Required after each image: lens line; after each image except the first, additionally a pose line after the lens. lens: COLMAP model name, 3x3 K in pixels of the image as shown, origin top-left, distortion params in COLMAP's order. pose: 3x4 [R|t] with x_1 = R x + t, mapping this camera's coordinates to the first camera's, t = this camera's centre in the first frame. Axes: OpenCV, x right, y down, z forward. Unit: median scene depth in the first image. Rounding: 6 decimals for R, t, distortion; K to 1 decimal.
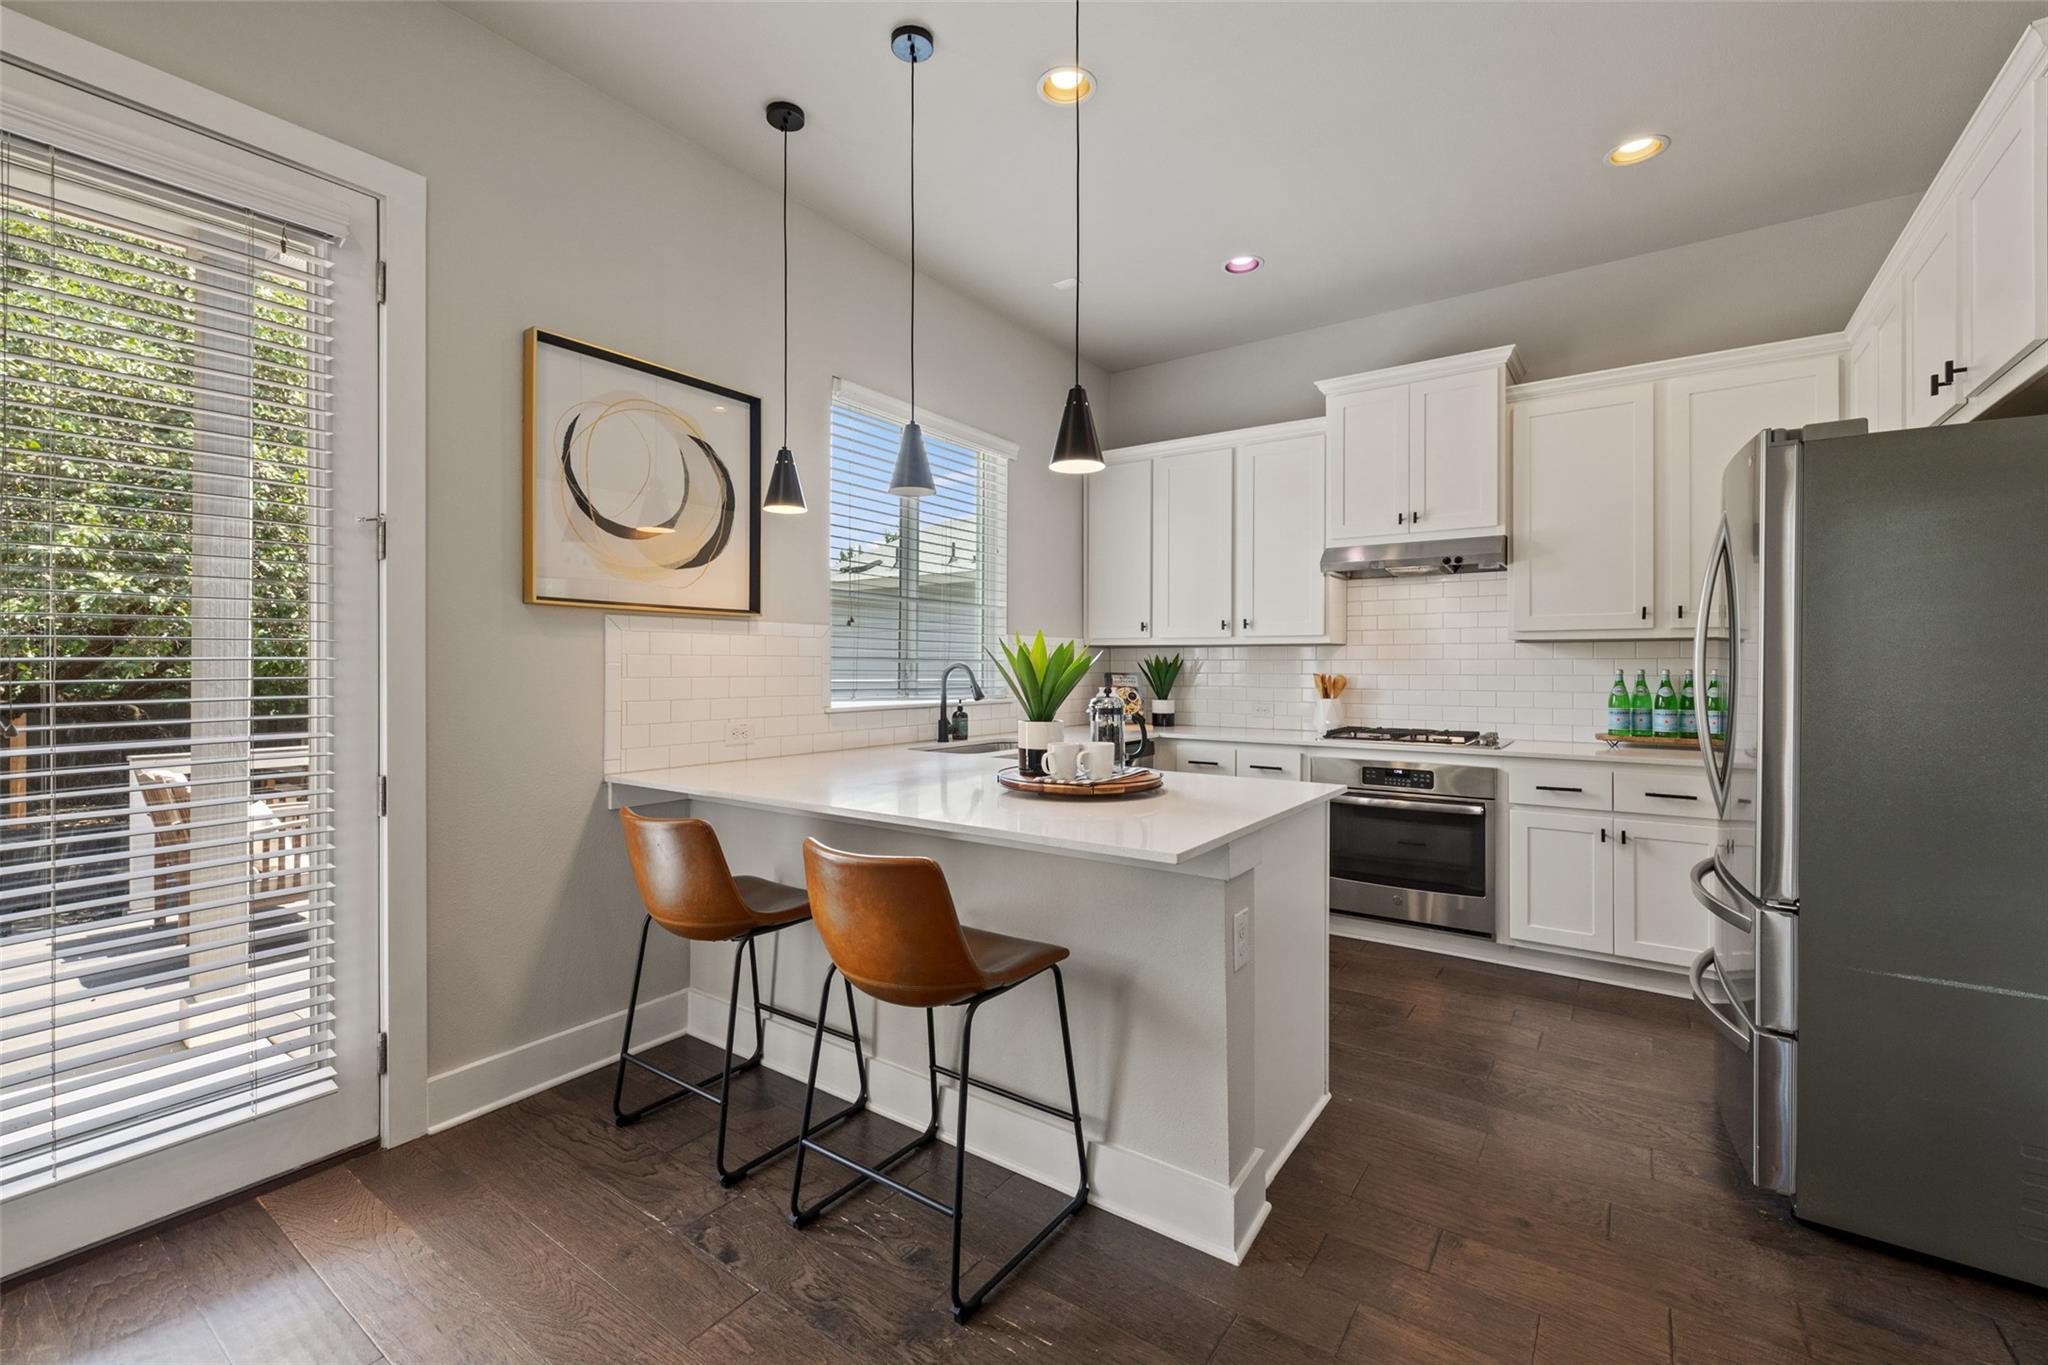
lens RADIAL K [[864.9, 0, 1019.8], [0, 864.9, 665.6], [0, 0, 1]] dist [0.000584, 0.000265]
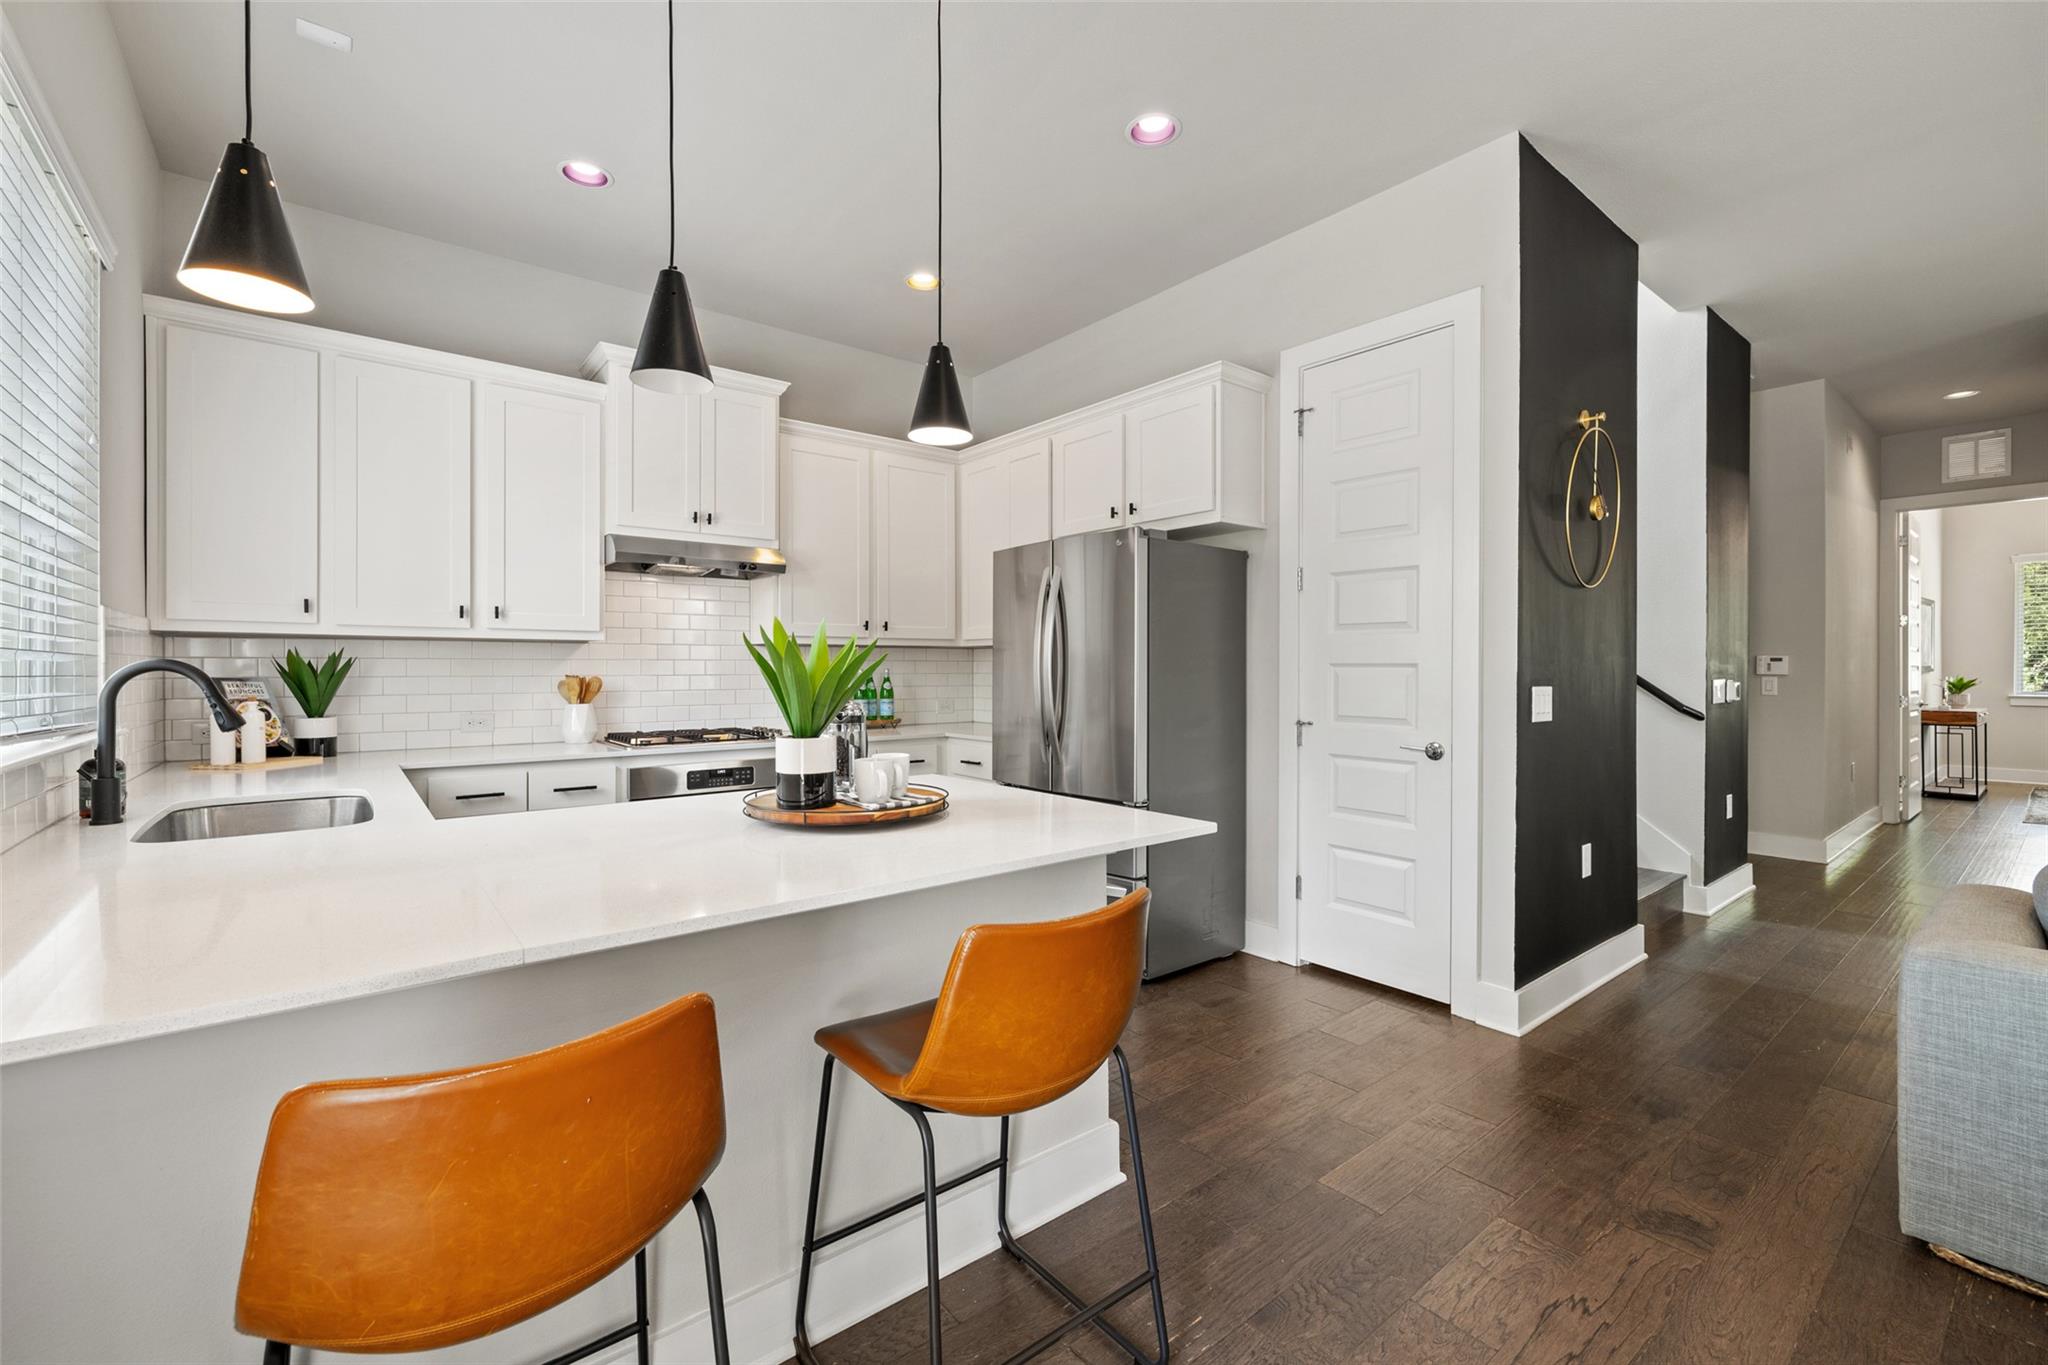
lens RADIAL K [[864.9, 0, 1025.4], [0, 864.9, 675.3], [0, 0, 1]] dist [0.000584, 0.000265]
pose [[0.270509, -0.009521, 0.962670, -0.455365], [-0.000202, 0.999951, 0.009946, 0.000913], [-0.962718, -0.002885, 0.270493, 0.409131]]
